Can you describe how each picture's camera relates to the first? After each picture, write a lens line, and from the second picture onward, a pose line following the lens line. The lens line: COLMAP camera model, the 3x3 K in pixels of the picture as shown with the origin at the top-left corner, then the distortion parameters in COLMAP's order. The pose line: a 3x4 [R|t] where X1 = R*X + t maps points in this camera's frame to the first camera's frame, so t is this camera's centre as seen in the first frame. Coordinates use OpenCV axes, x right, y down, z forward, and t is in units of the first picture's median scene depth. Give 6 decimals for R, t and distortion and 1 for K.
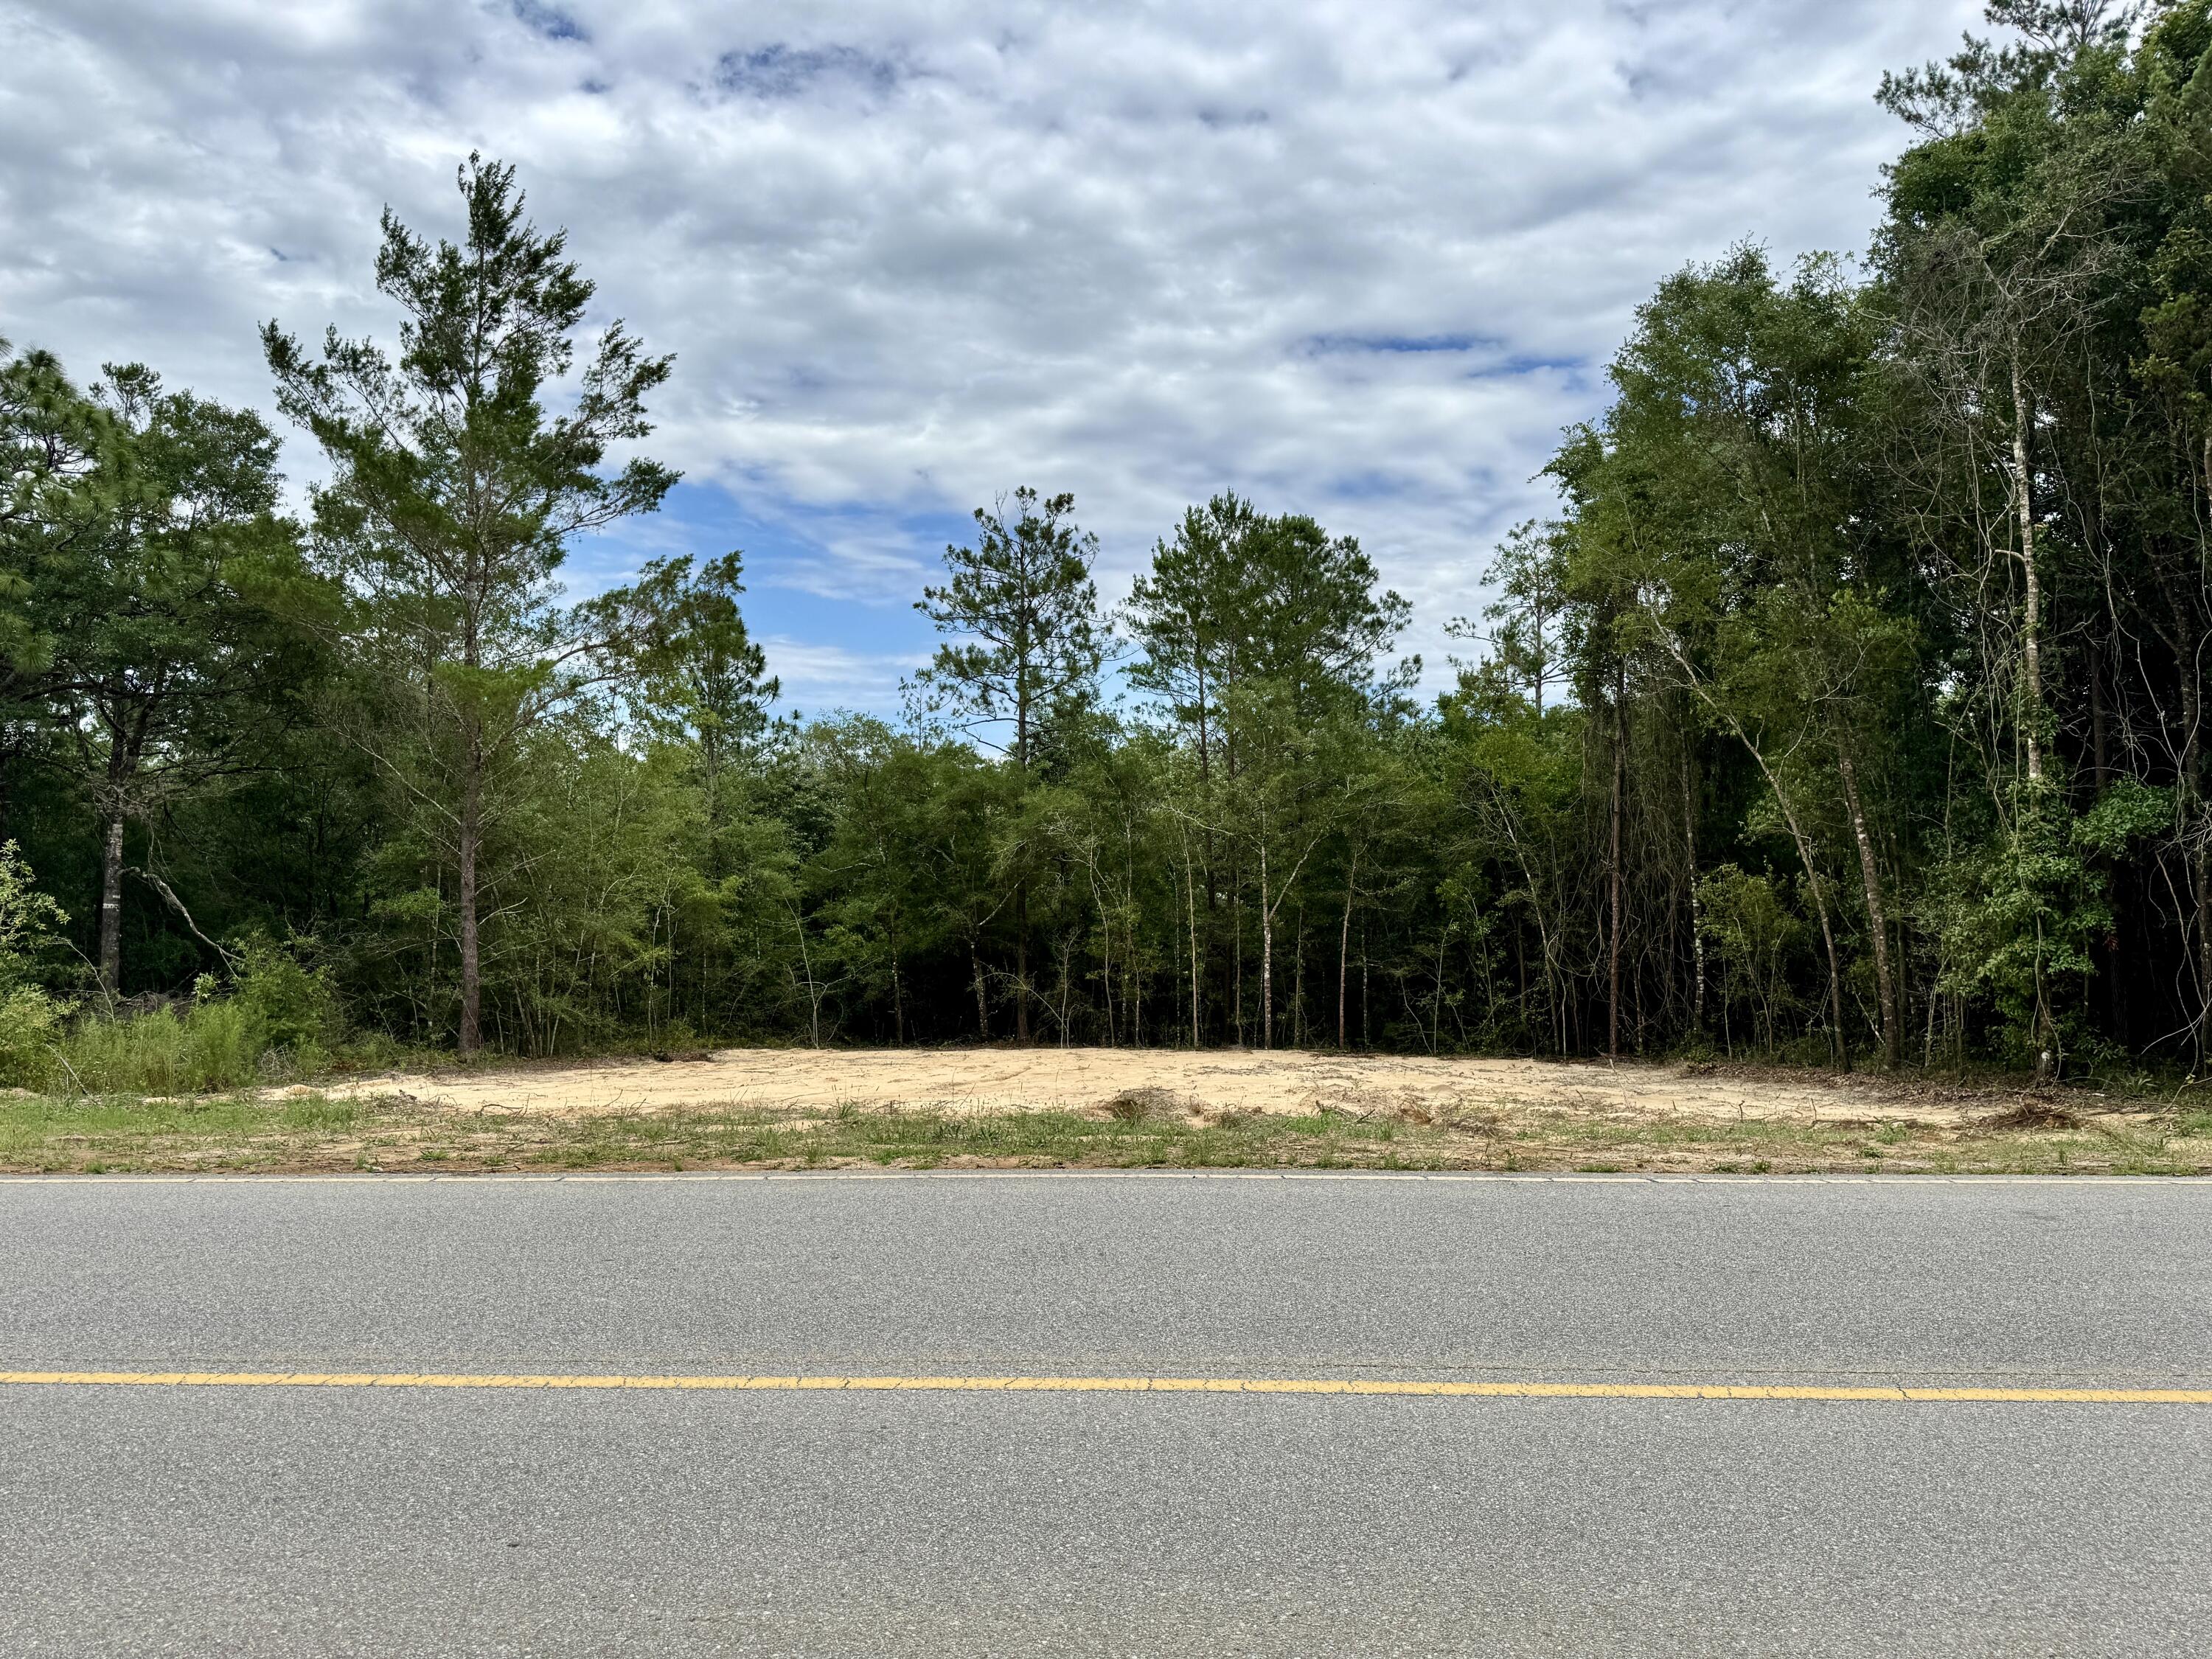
lens RADIAL K [[1531.0, 0, 1100.7], [0, 1531.0, 807.6], [0, 0, 1]] dist [0.099147, -0.122992]
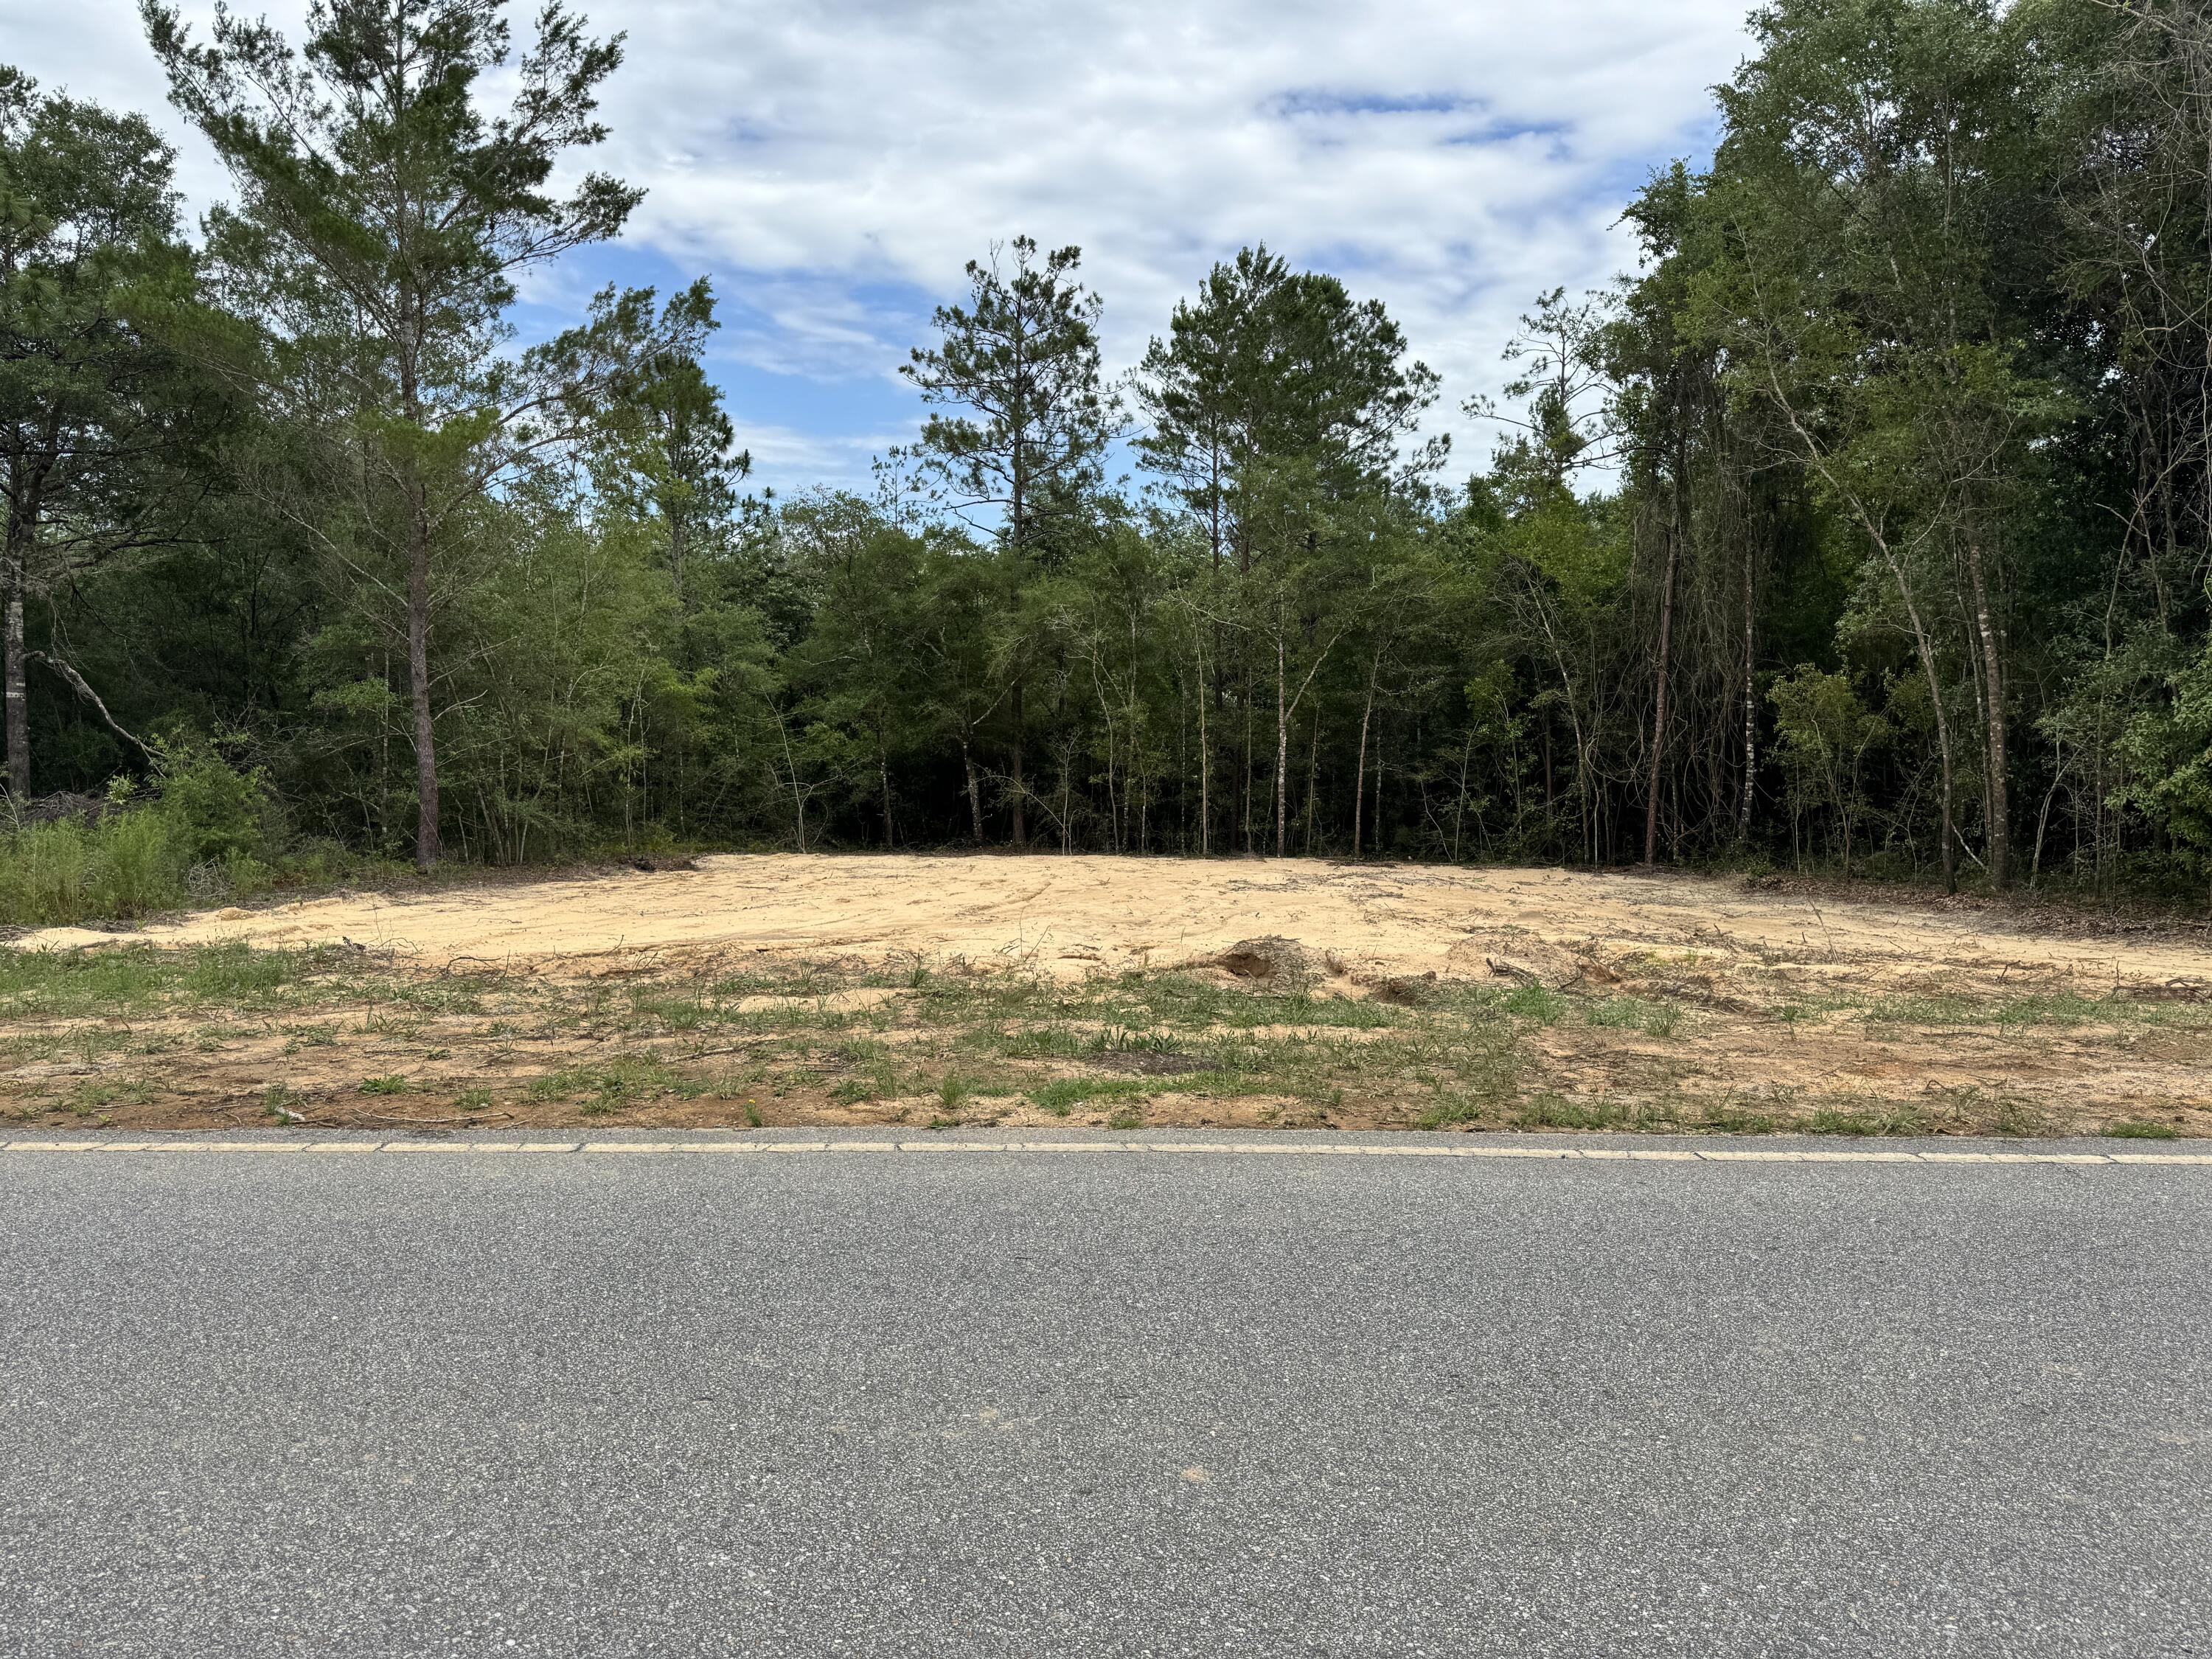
lens RADIAL K [[1531.0, 0, 1100.7], [0, 1531.0, 807.6], [0, 0, 1]] dist [0.099147, -0.122992]
pose [[0.999669, 0.006252, 0.024953, -0.029728], [-0.009519, 0.991062, 0.133062, 0.002056], [-0.023898, -0.133256, 0.990794, 0.075050]]
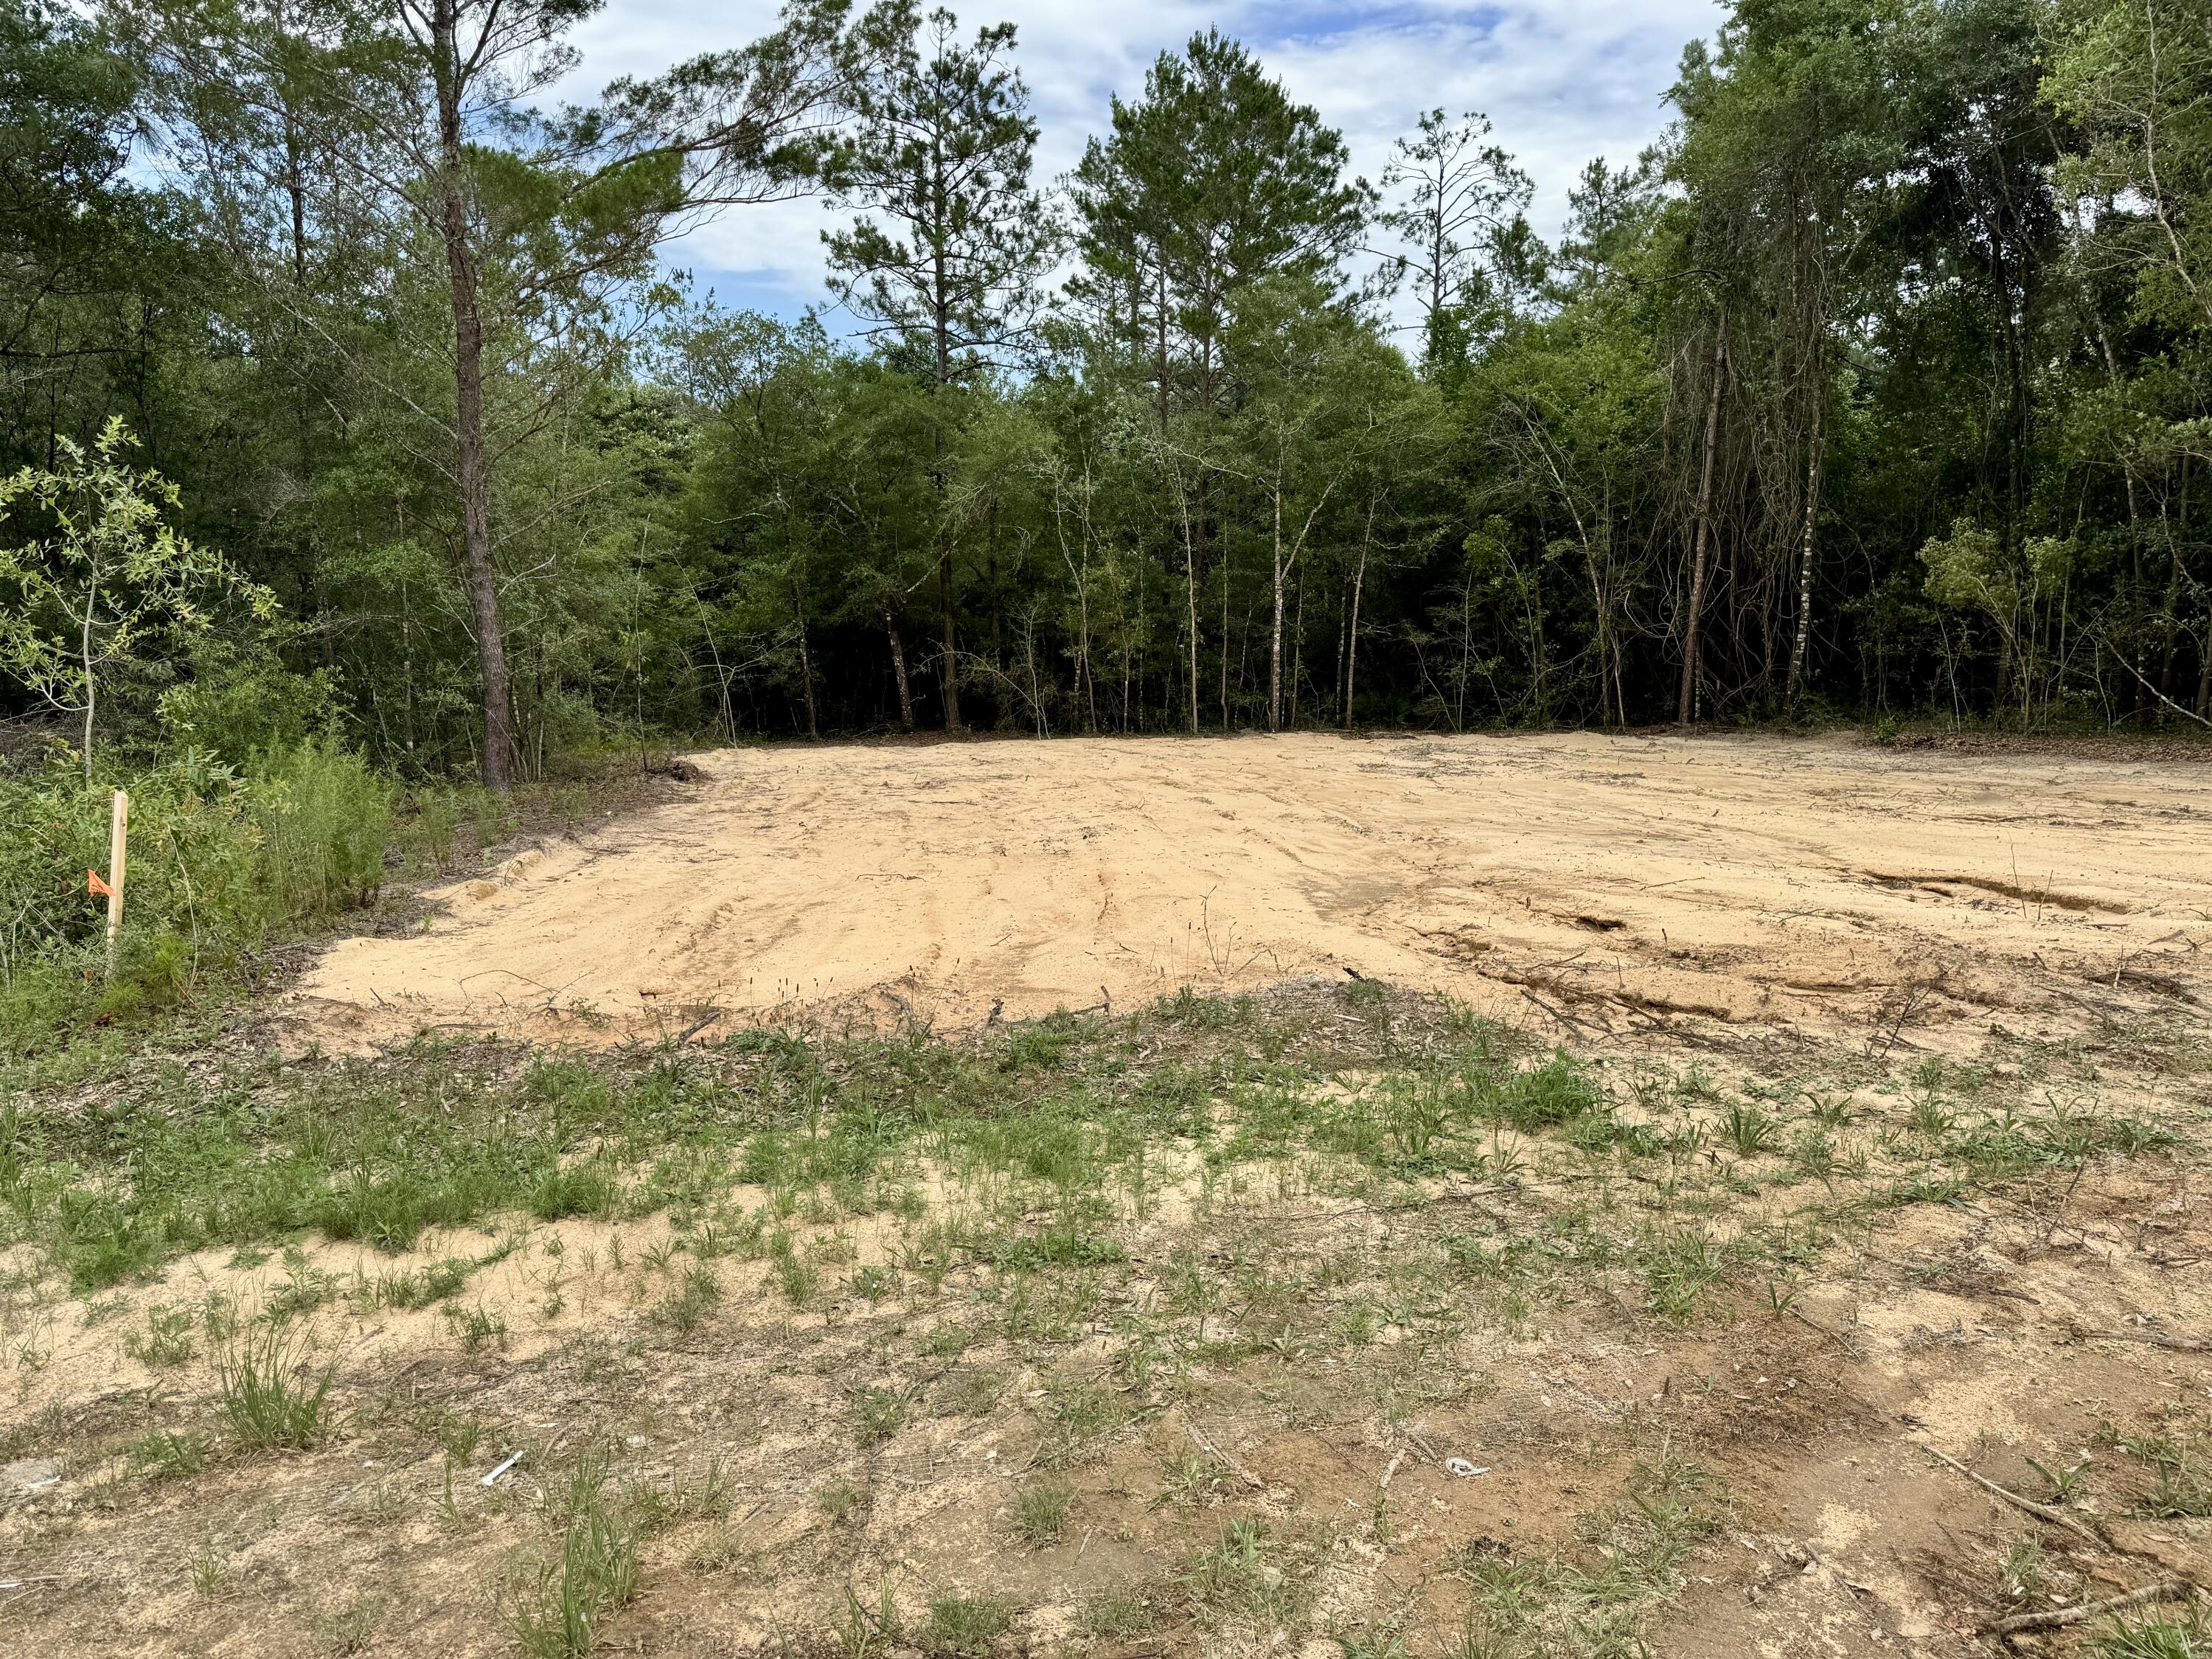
lens RADIAL K [[1530.3, 0, 1031.5], [0, 1530.3, 830.9], [0, 0, 1]] dist [0.097826, -0.214636]
pose [[0.978135, -0.046382, 0.202732, -0.230240], [-0.001627, 0.973077, 0.230476, 0.014071], [-0.207964, -0.225766, 0.951725, 0.219691]]
